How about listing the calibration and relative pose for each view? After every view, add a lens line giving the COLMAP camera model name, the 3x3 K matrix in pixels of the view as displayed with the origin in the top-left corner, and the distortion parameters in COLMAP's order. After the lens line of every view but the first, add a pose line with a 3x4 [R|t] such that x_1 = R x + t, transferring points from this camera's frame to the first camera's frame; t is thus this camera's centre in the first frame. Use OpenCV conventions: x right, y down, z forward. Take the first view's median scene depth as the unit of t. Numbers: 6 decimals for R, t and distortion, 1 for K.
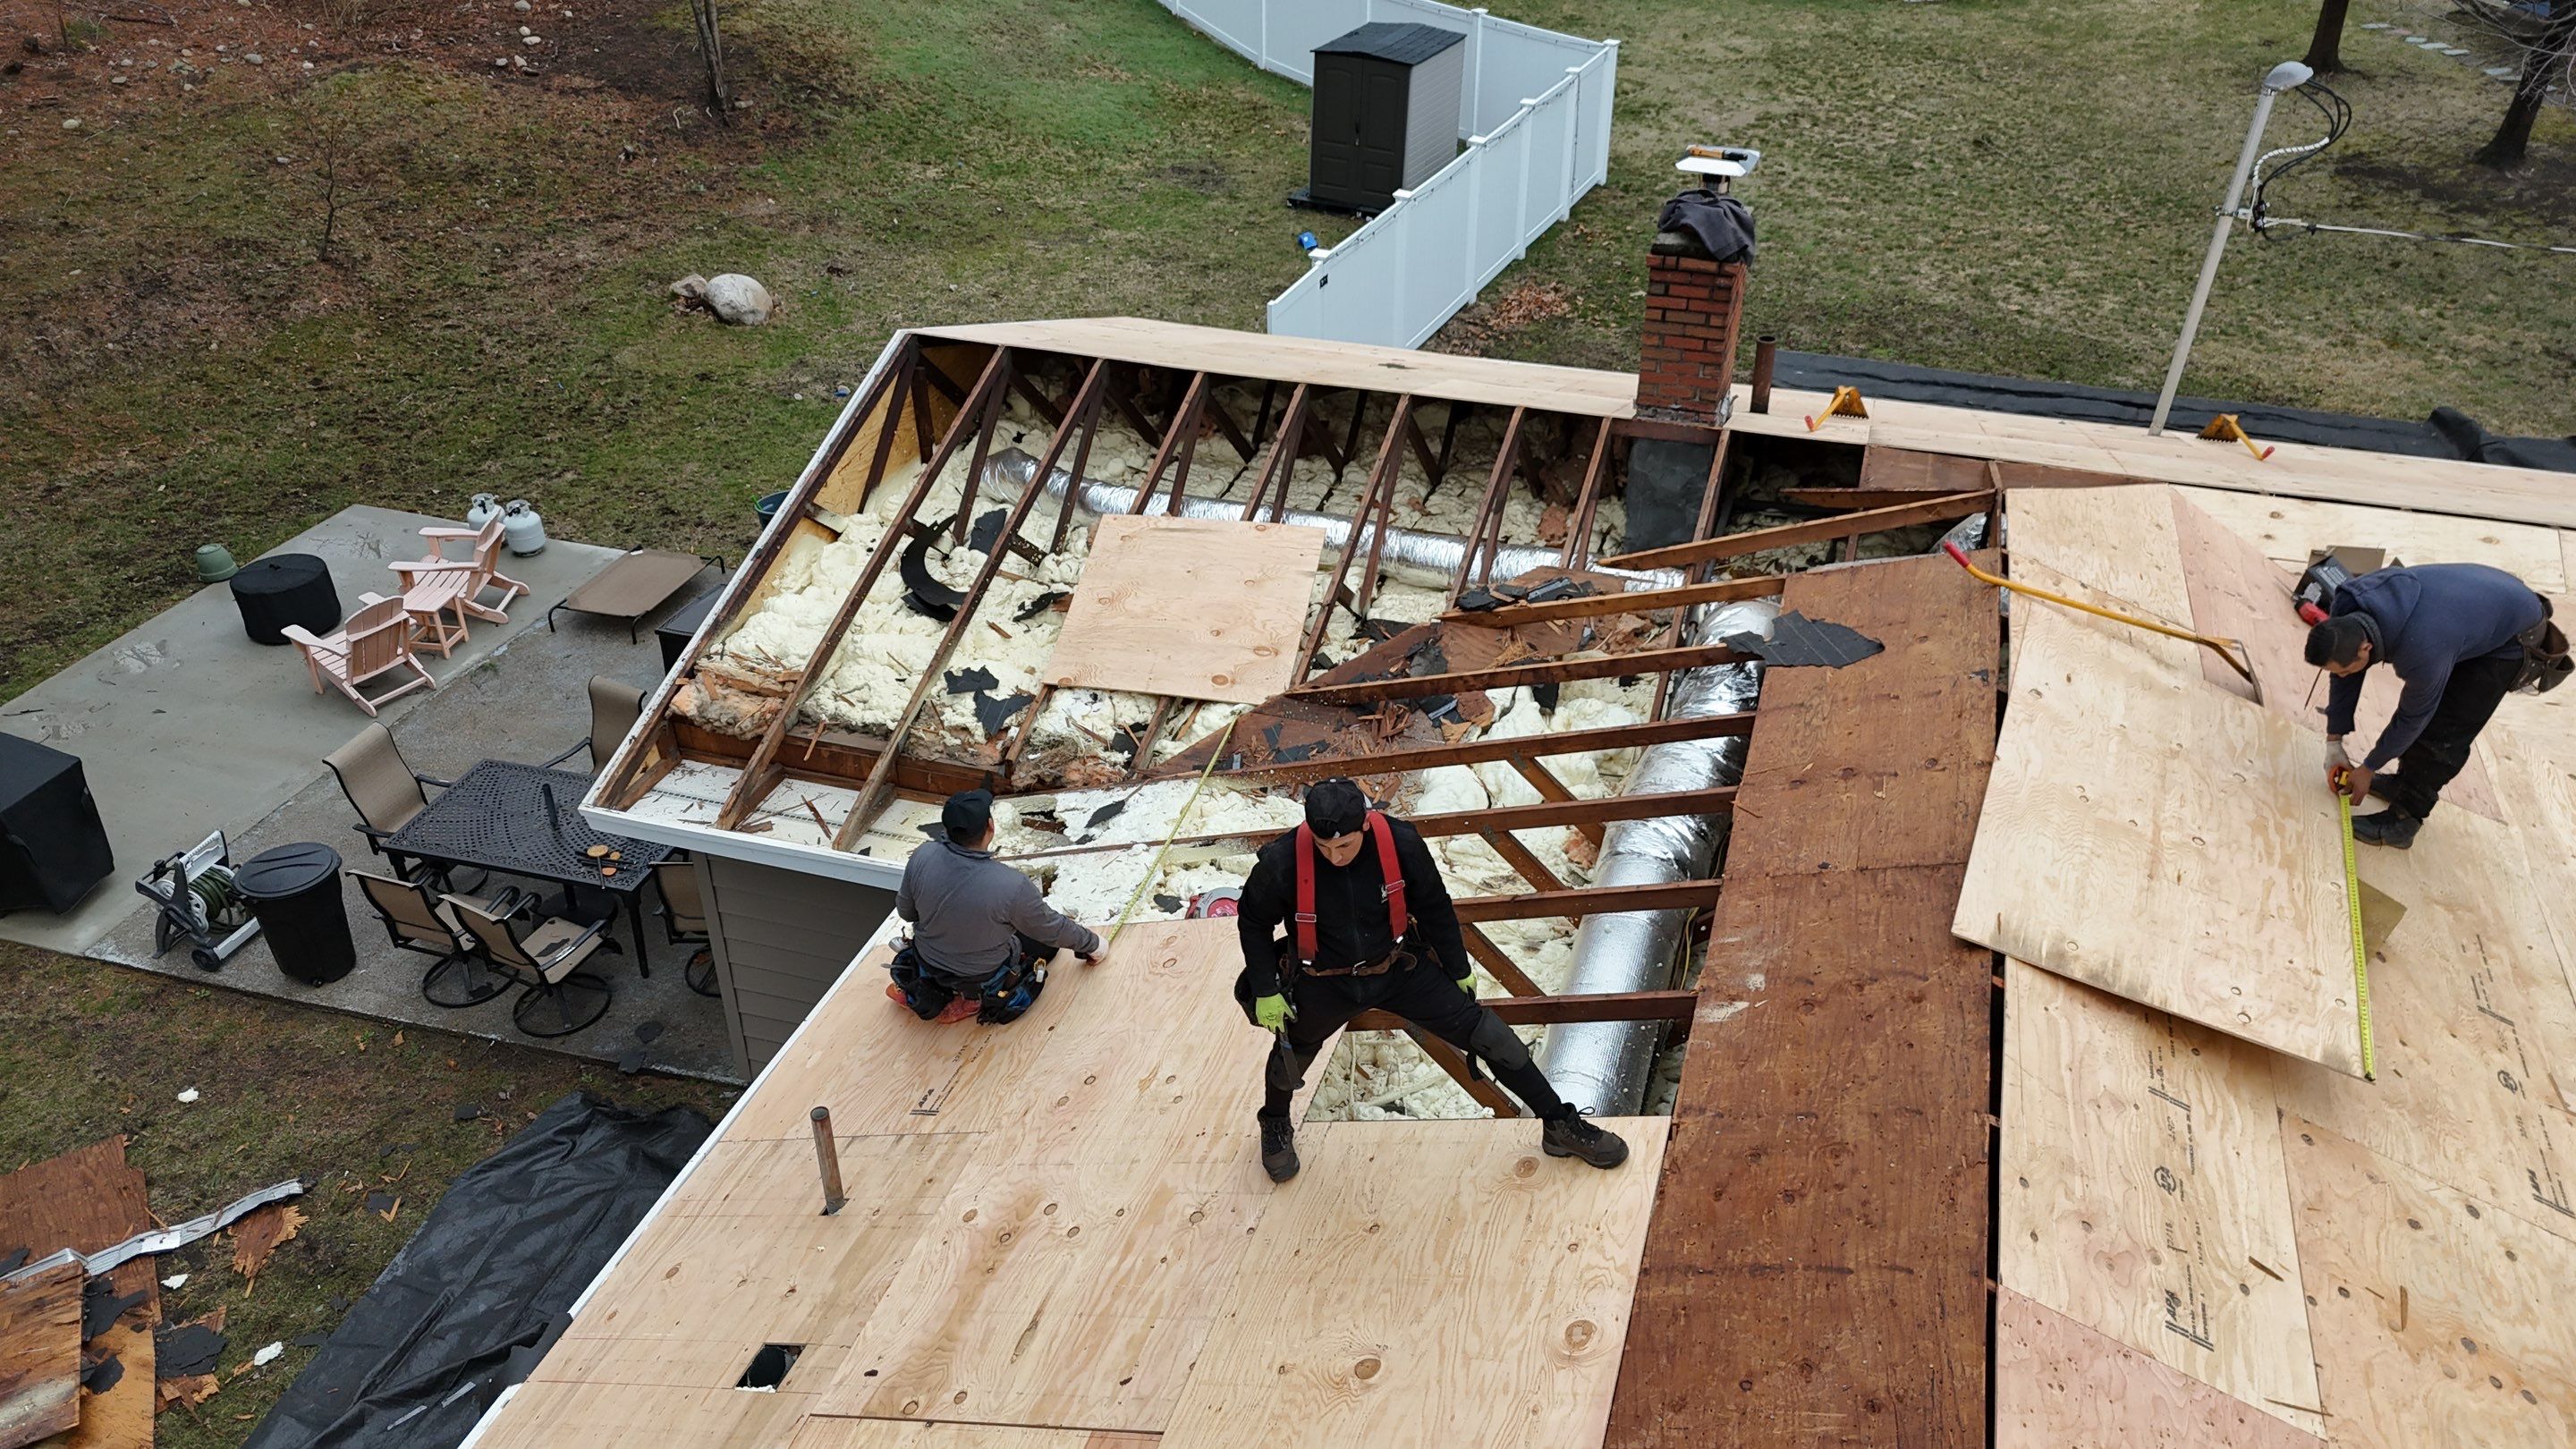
lens RADIAL K [[1897.0, 0, 1278.8], [0, 1897.0, 727.7], [0, 0, 1]] dist [0.087049, -0.080163]
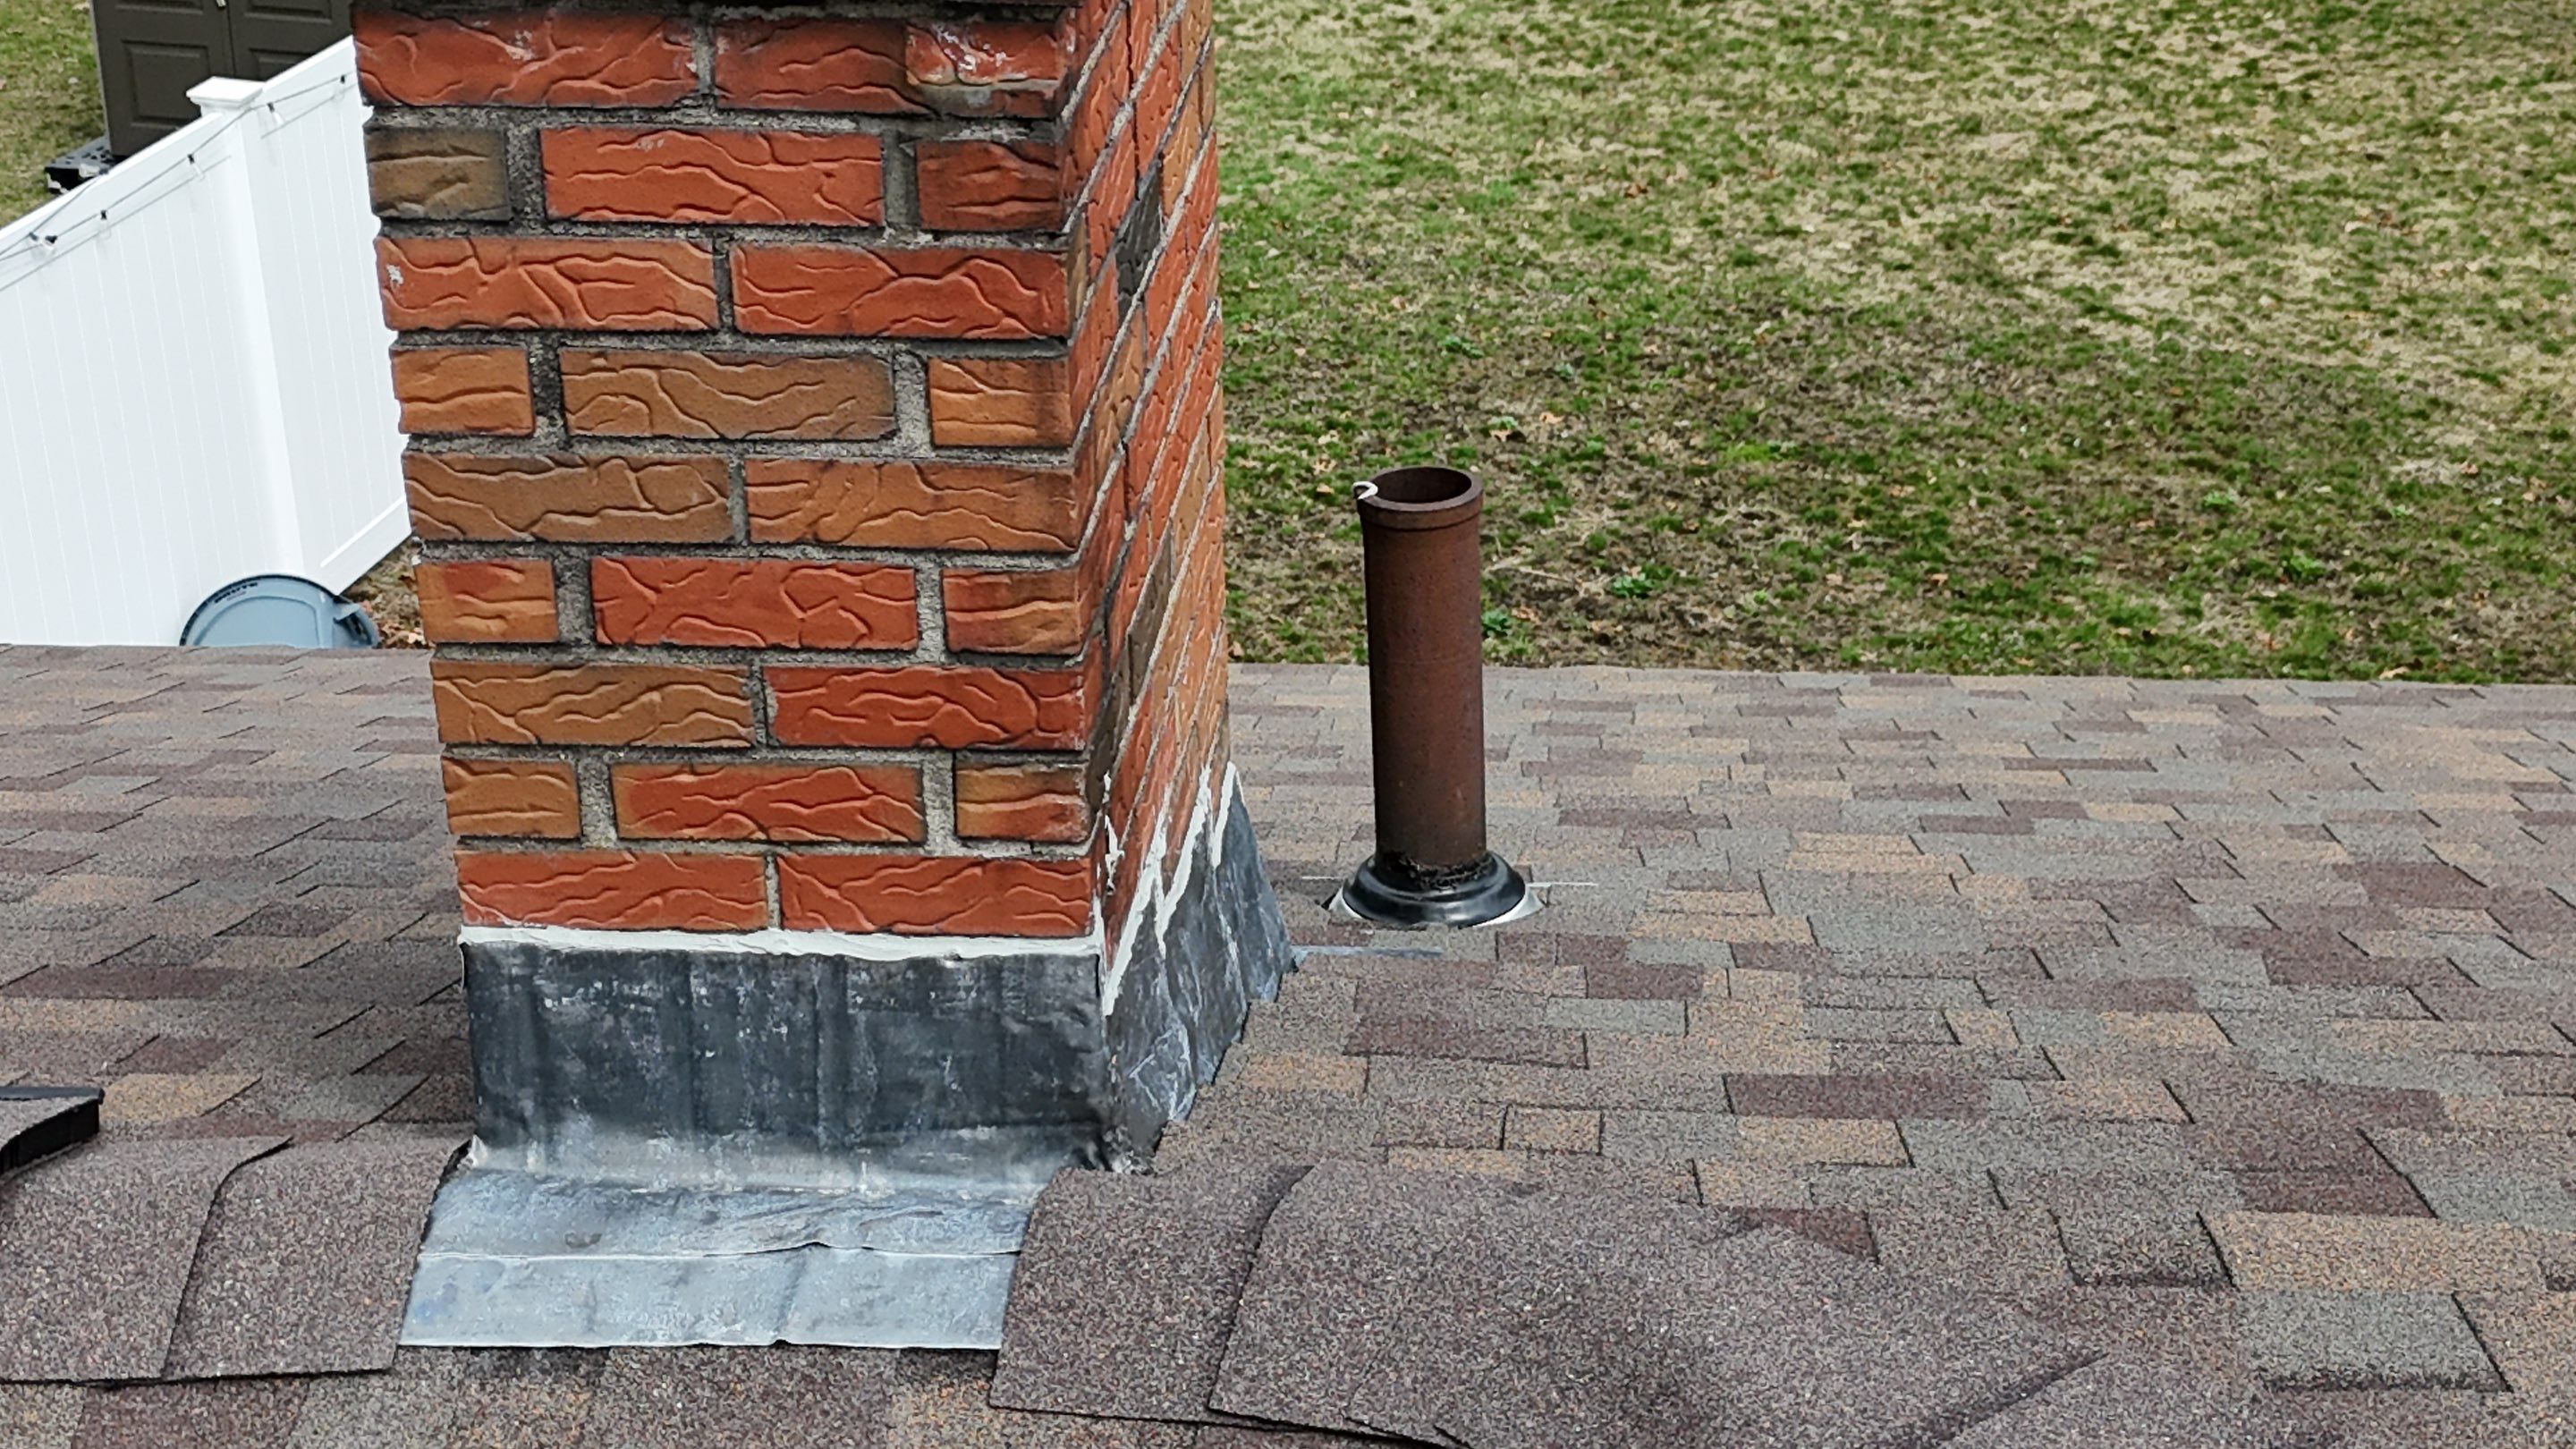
lens RADIAL K [[3672.1, 0, 1285.6], [0, 3672.1, 728.7], [0, 0, 1]] dist [0.045555, 0.000000]
pose [[0.974503, -0.110156, 0.195470, 0.148994], [0.135133, 0.983608, -0.119390, -0.121105], [-0.179115, 0.142760, 0.973415, 0.578547]]
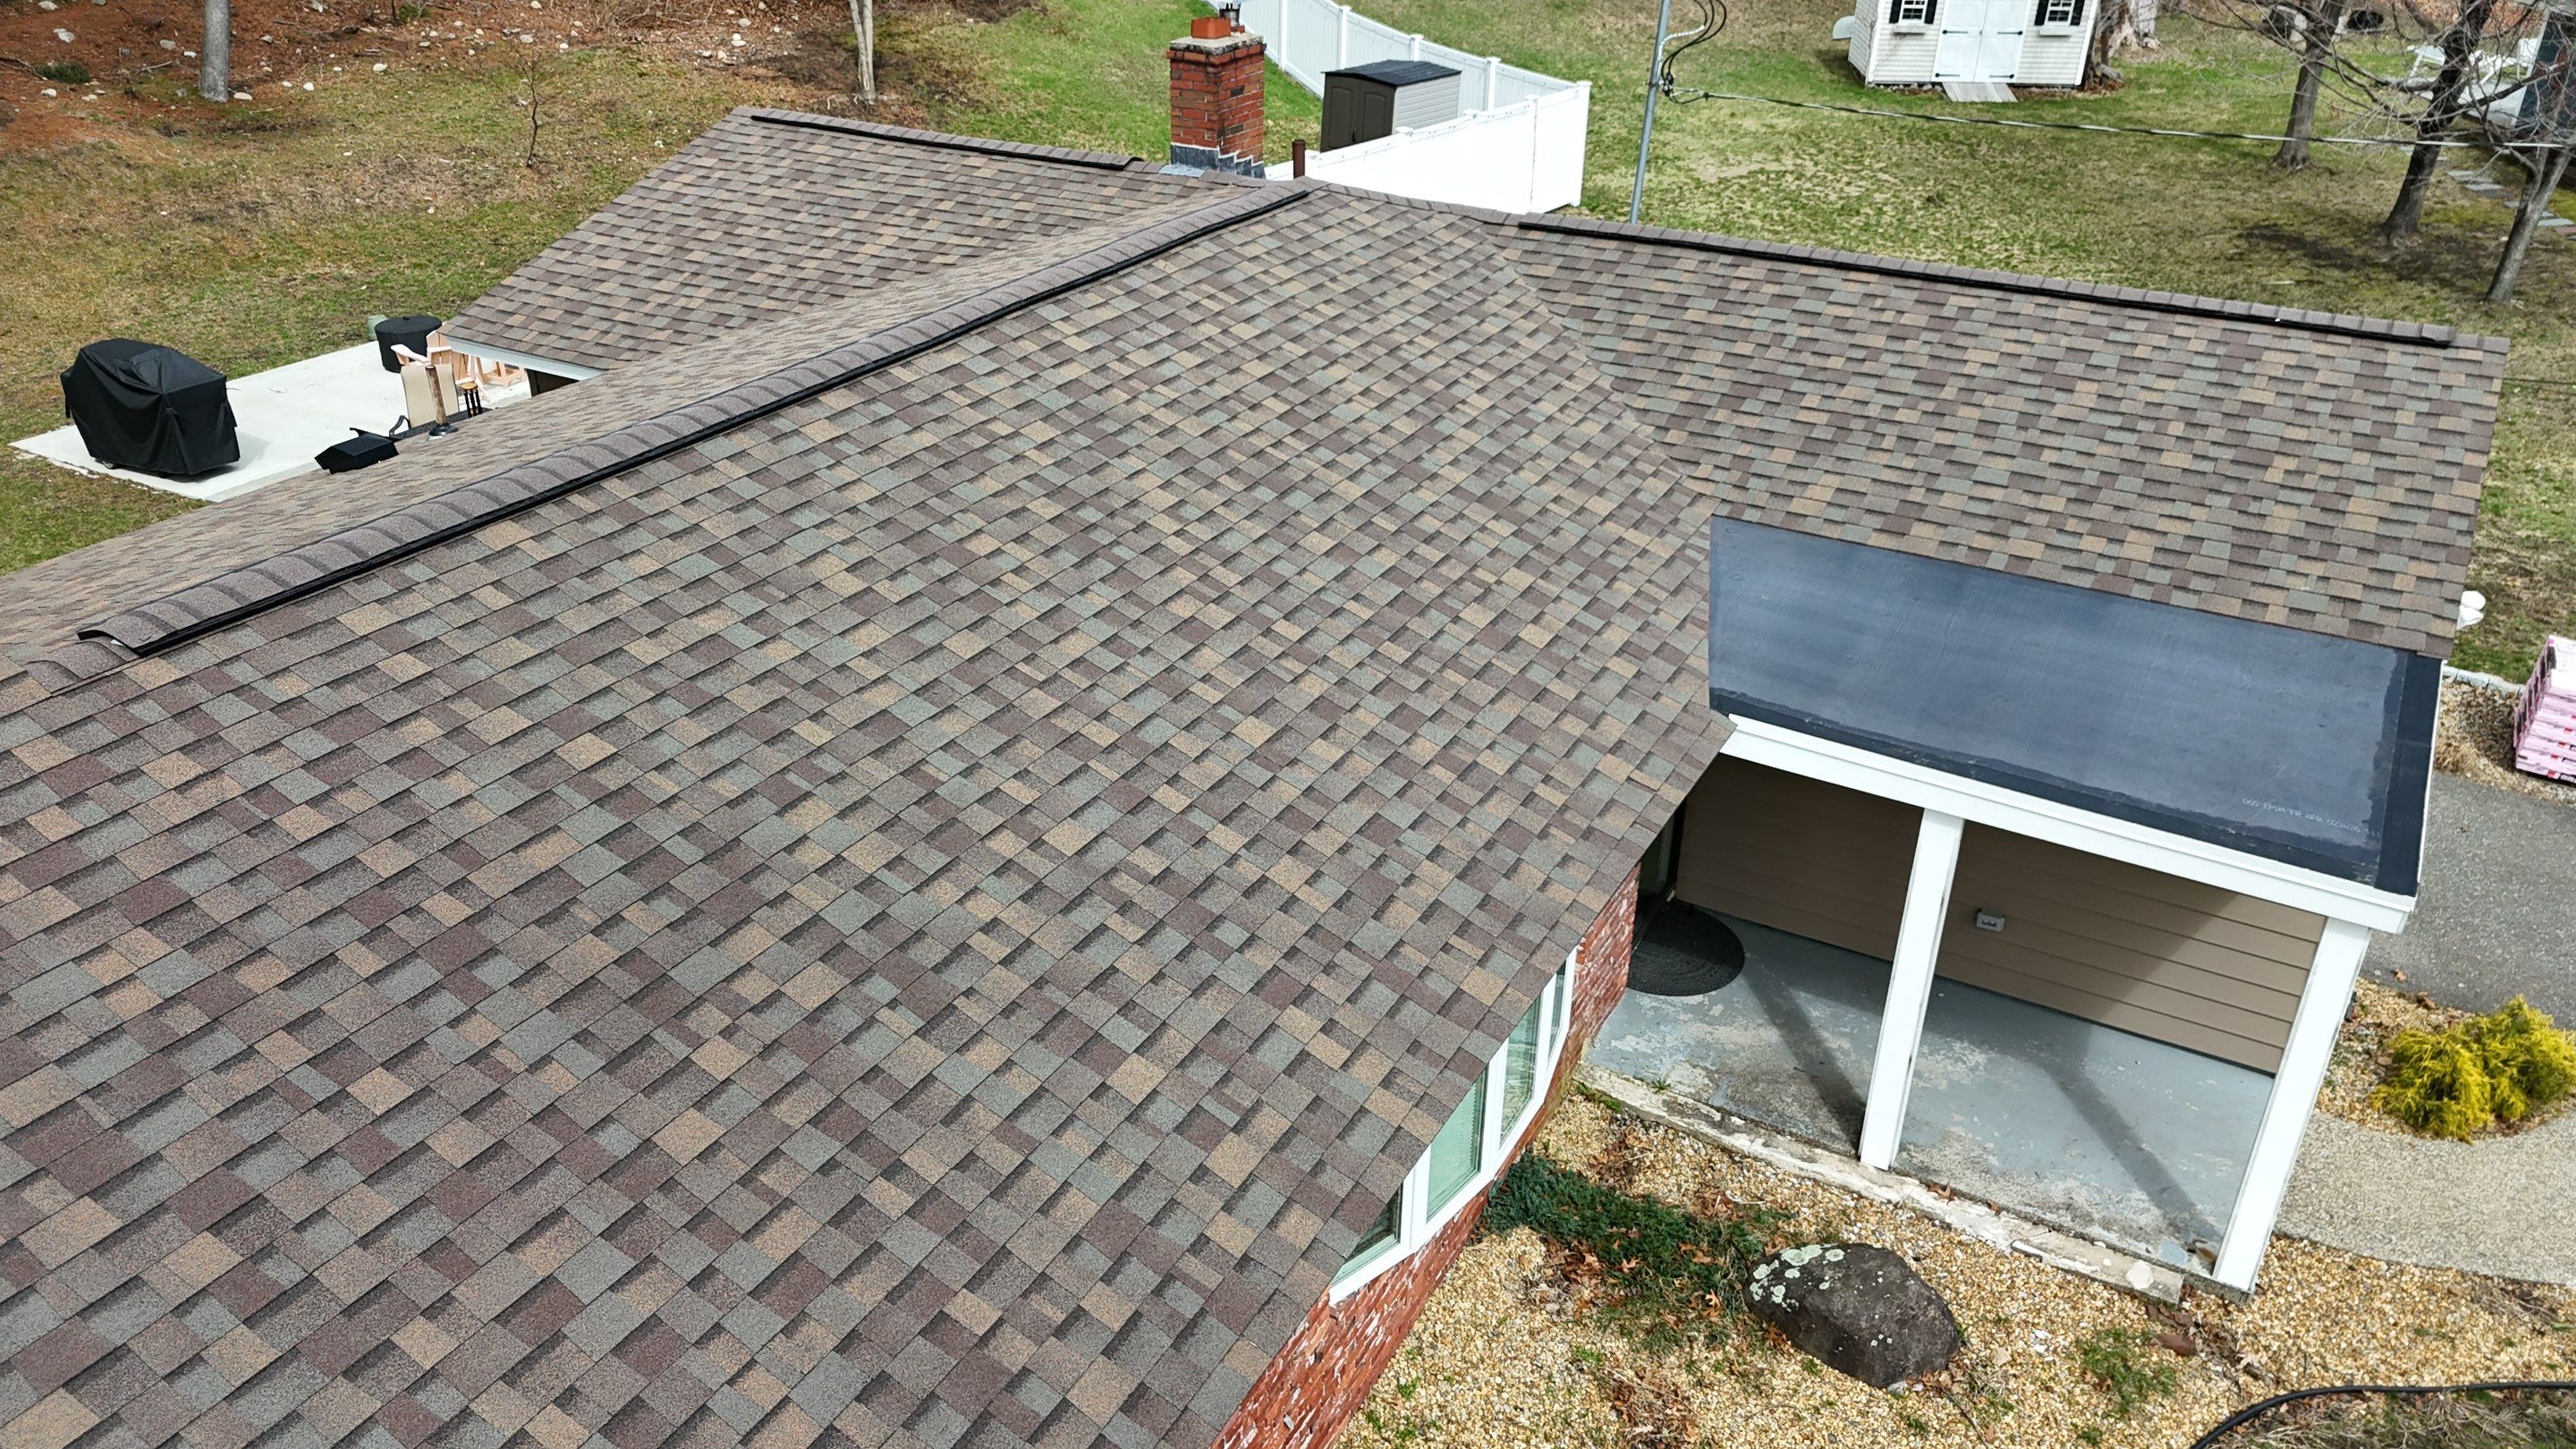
lens RADIAL K [[1897.0, 0, 1279.4], [0, 1897.0, 728.9], [0, 0, 1]] dist [0.087049, -0.080163]
pose [[0.981160, 0.105577, -0.161799, 0.403551], [-0.118109, 0.990539, -0.069873, 0.259146], [0.152891, 0.087666, 0.984347, -0.292201]]
